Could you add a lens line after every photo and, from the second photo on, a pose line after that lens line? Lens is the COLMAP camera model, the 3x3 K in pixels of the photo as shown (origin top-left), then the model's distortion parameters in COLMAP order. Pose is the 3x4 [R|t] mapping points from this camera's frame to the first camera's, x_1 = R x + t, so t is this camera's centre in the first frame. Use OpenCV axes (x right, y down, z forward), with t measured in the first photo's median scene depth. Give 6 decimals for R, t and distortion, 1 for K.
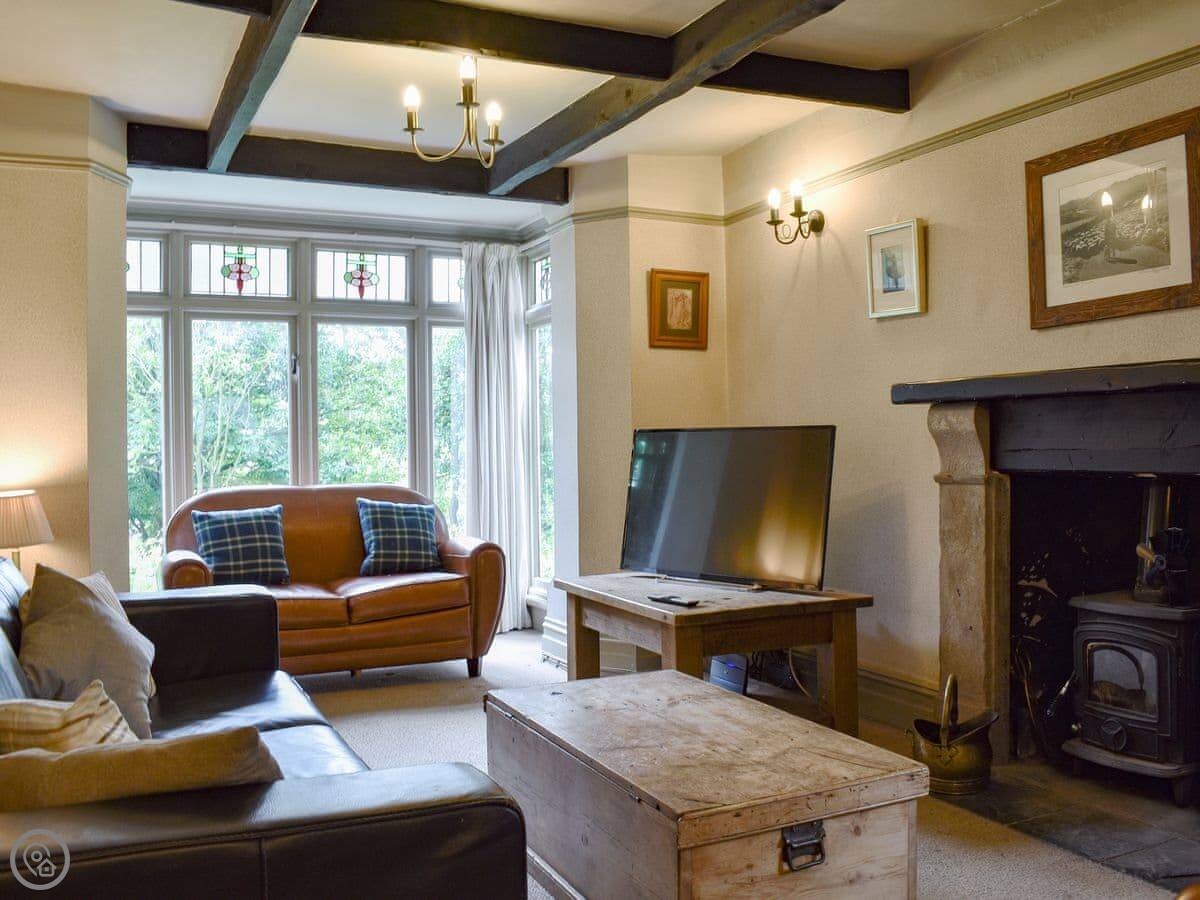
lens RADIAL K [[1076.8, 0, 600.0], [0, 1076.8, 450.0], [0, 0, 1]] dist [-0.064197, -0.007264]
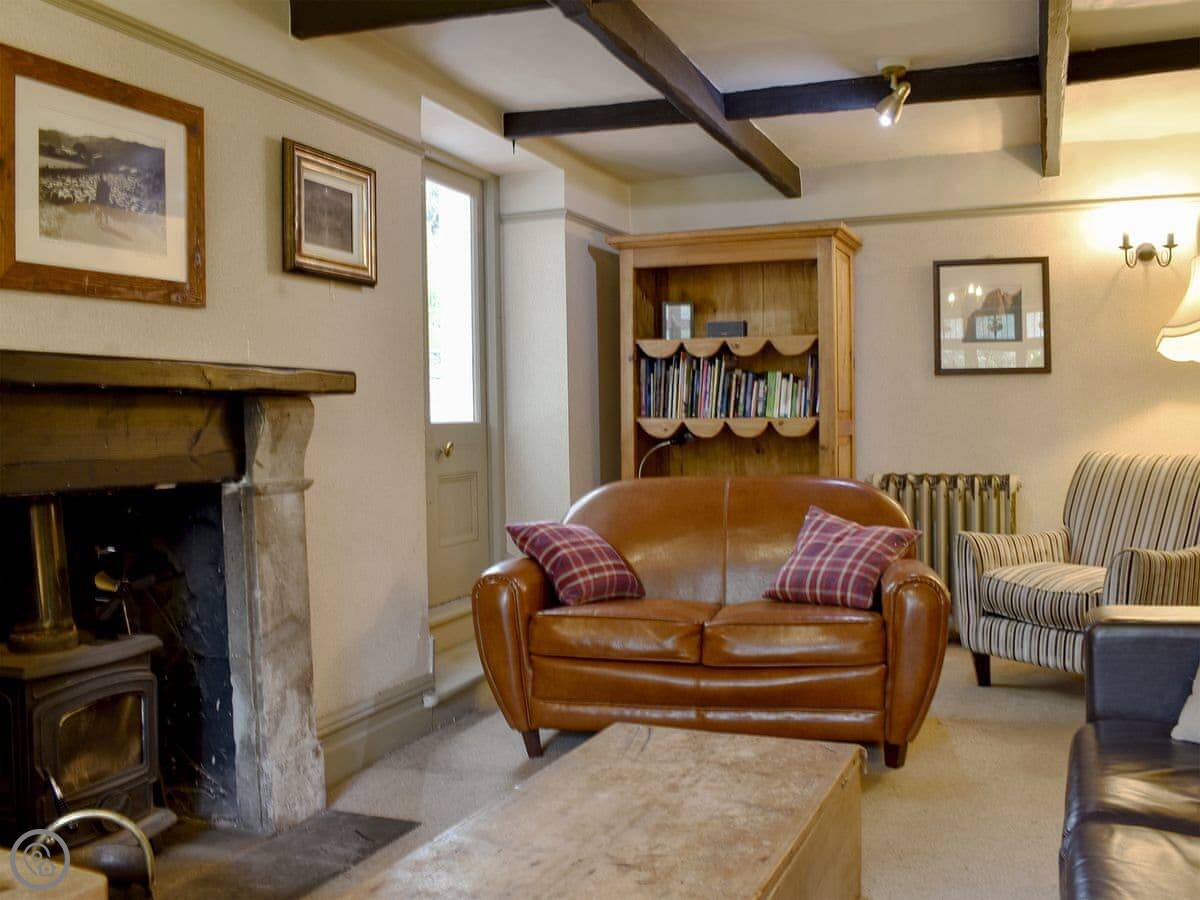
lens RADIAL K [[1290.8, 0, 599.6], [0, 1290.8, 422.6], [0, 0, 1]] dist [-0.106936, 0.003526]
pose [[-0.713919, 0.029313, 0.699615, -0.551609], [0.035861, 0.999343, -0.005277, -0.012576], [-0.699309, 0.021321, -0.714501, 1.701094]]
